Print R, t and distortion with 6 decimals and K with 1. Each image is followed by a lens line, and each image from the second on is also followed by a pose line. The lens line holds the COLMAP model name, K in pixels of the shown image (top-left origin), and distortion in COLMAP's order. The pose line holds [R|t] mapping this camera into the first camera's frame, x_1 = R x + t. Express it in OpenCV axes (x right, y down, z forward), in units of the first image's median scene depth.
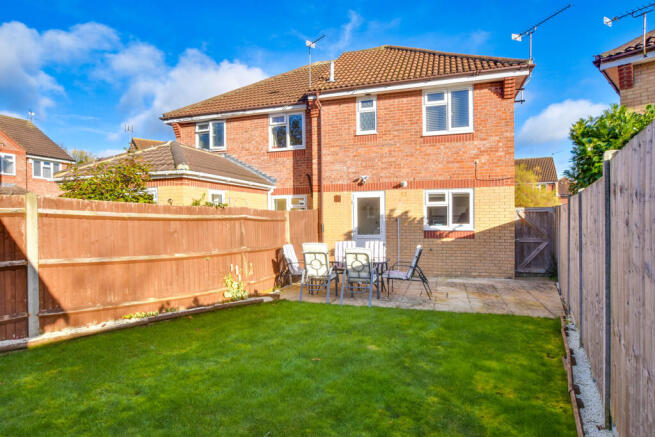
lens RADIAL K [[358.0, 0, 323.6], [0, 358.0, 220.4], [0, 0, 1]] dist [-0.005977, -0.002103]
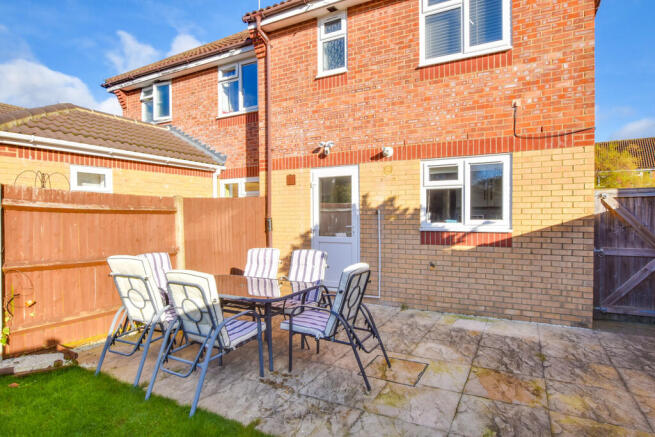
lens RADIAL K [[358.0, 0, 323.6], [0, 358.0, 220.4], [0, 0, 1]] dist [-0.005977, -0.002103]
pose [[0.984100, 0.005652, -0.177525, 0.220351], [-0.003964, 0.999943, 0.009864, 0.006105], [0.177570, -0.009004, 0.984067, 0.387532]]
